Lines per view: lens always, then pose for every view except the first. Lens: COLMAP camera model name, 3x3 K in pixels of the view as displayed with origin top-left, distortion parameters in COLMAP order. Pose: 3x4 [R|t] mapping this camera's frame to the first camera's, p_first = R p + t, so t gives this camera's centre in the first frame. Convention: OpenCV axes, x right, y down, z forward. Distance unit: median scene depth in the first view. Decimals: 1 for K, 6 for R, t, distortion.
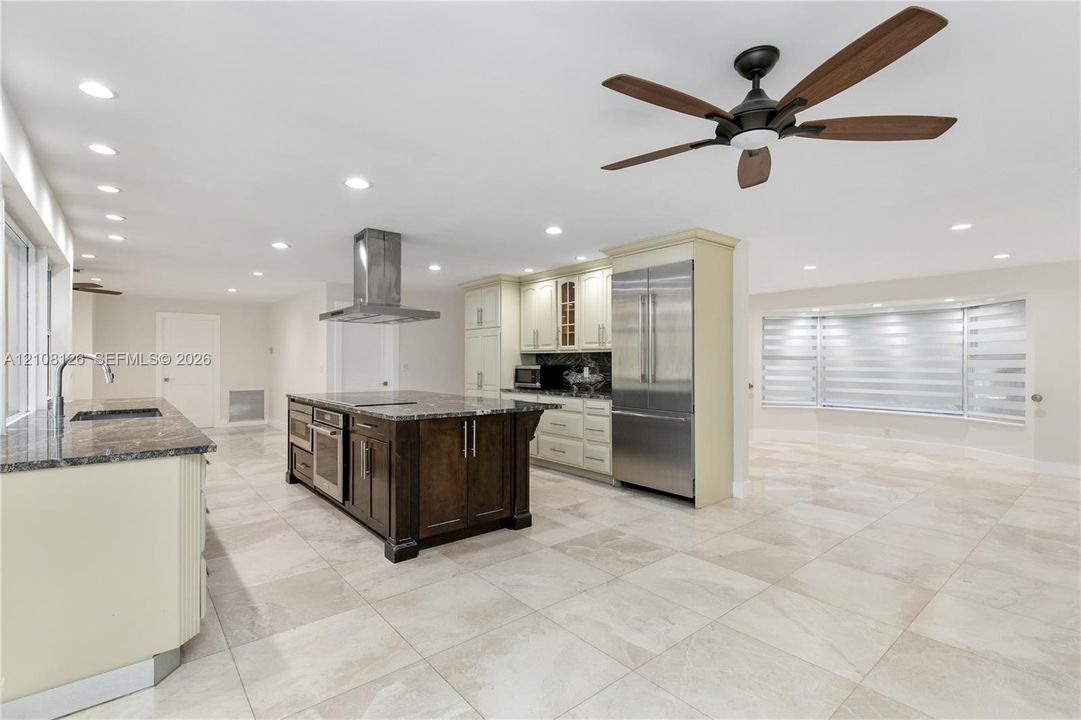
lens RADIAL K [[490.5, 0, 534.8], [0, 490.5, 363.6], [0, 0, 1]] dist [0.011992, -0.000968]
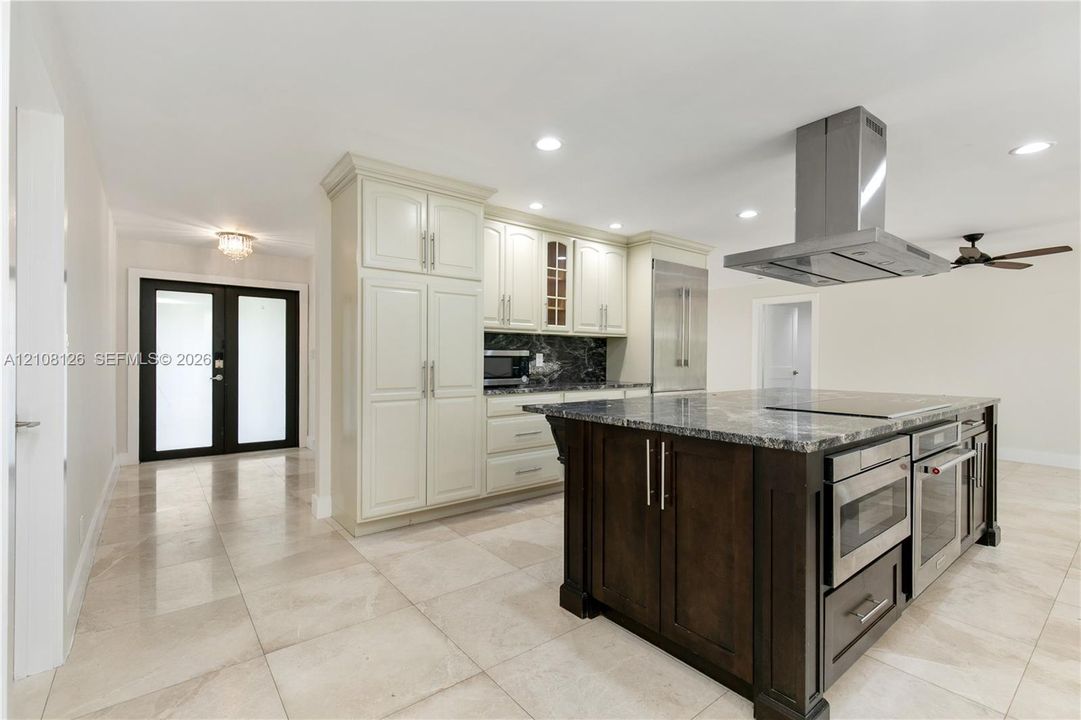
lens RADIAL K [[490.5, 0, 548.4], [0, 490.5, 353.3], [0, 0, 1]] dist [0.011992, -0.000968]
pose [[0.012188, 0.007123, 0.999900, -0.705232], [-0.002858, 0.999971, -0.007089, 0.012866], [-0.999922, -0.002771, 0.012208, 1.021140]]
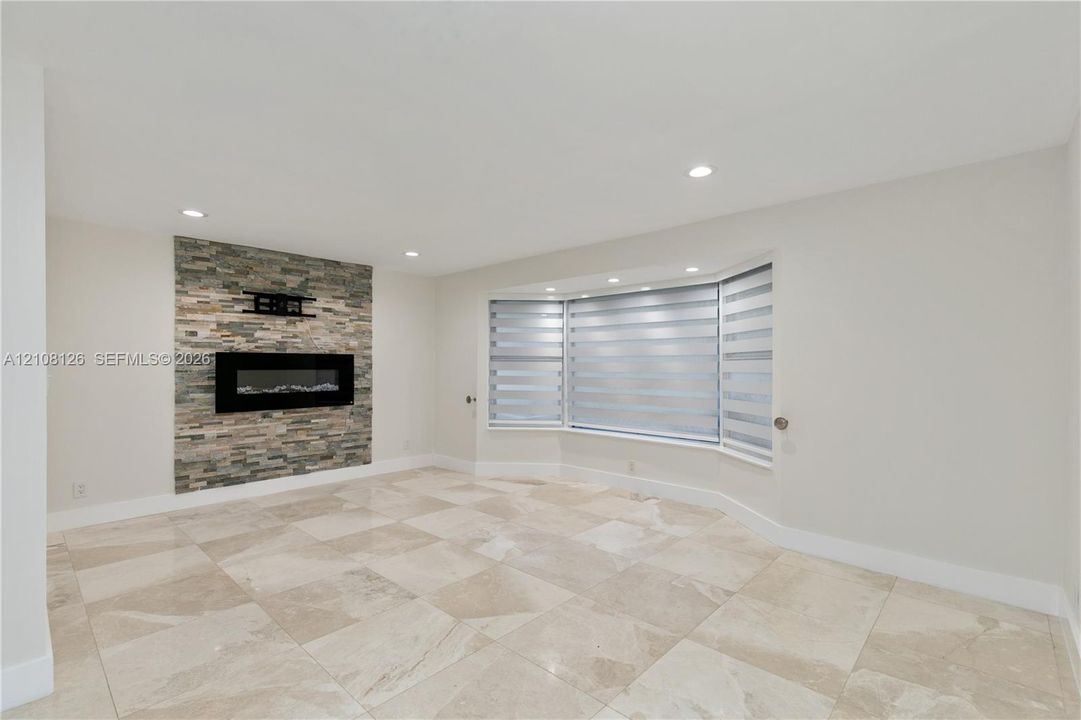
lens RADIAL K [[490.5, 0, 538.6], [0, 490.5, 366.0], [0, 0, 1]] dist [0.011992, -0.000968]
pose [[0.992704, -0.003570, 0.120524, 0.637848], [0.003889, 0.999990, -0.002417, 0.000498], [-0.120514, 0.002868, 0.992707, 0.432489]]
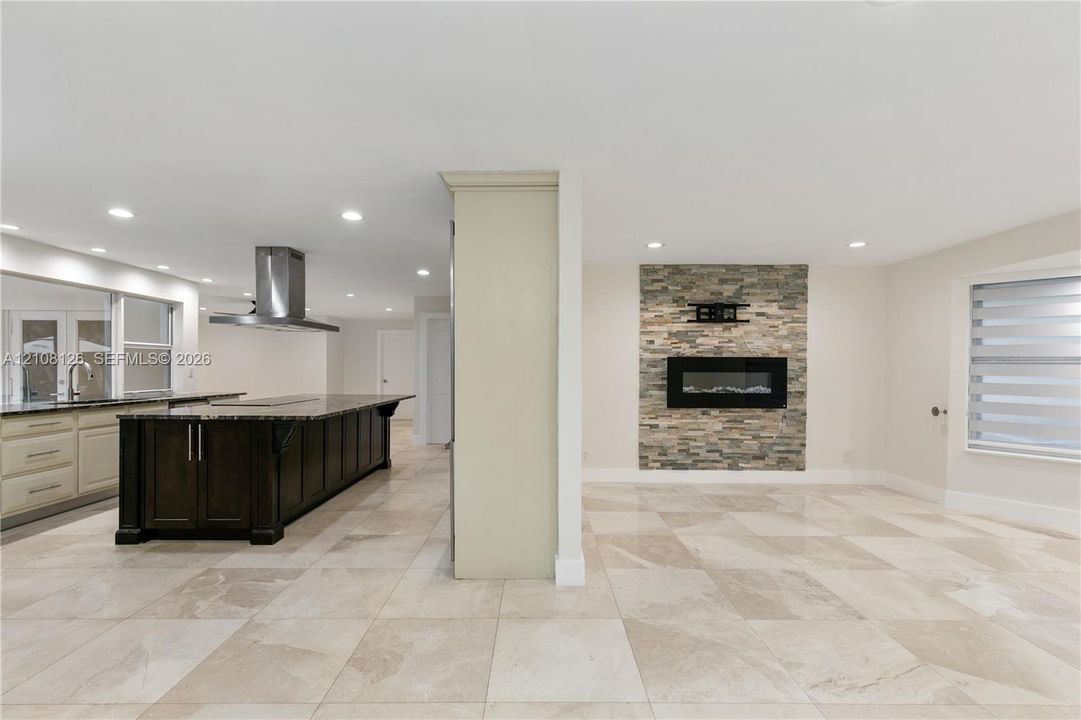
lens RADIAL K [[490.5, 0, 541.8], [0, 490.5, 371.8], [0, 0, 1]] dist [0.011992, -0.000968]
pose [[0.770739, 0.006774, -0.637115, 0.635230], [-0.004755, 0.999977, 0.004880, -0.000265], [0.637133, -0.000731, 0.770754, 0.399396]]
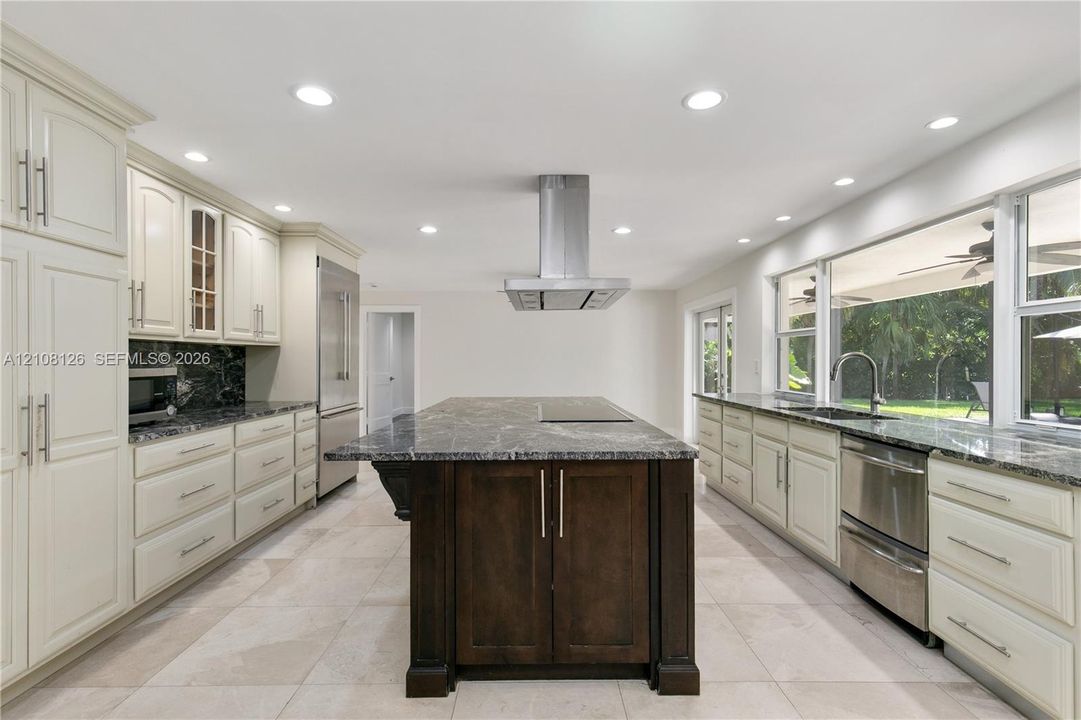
lens RADIAL K [[490.5, 0, 541.9], [0, 490.5, 359.5], [0, 0, 1]] dist [0.011992, -0.000968]
pose [[-0.776992, -0.000411, 0.629510, -0.573065], [0.000867, 0.999998, 0.001722, -0.004279], [-0.629510, 0.001884, -0.776991, 1.208838]]
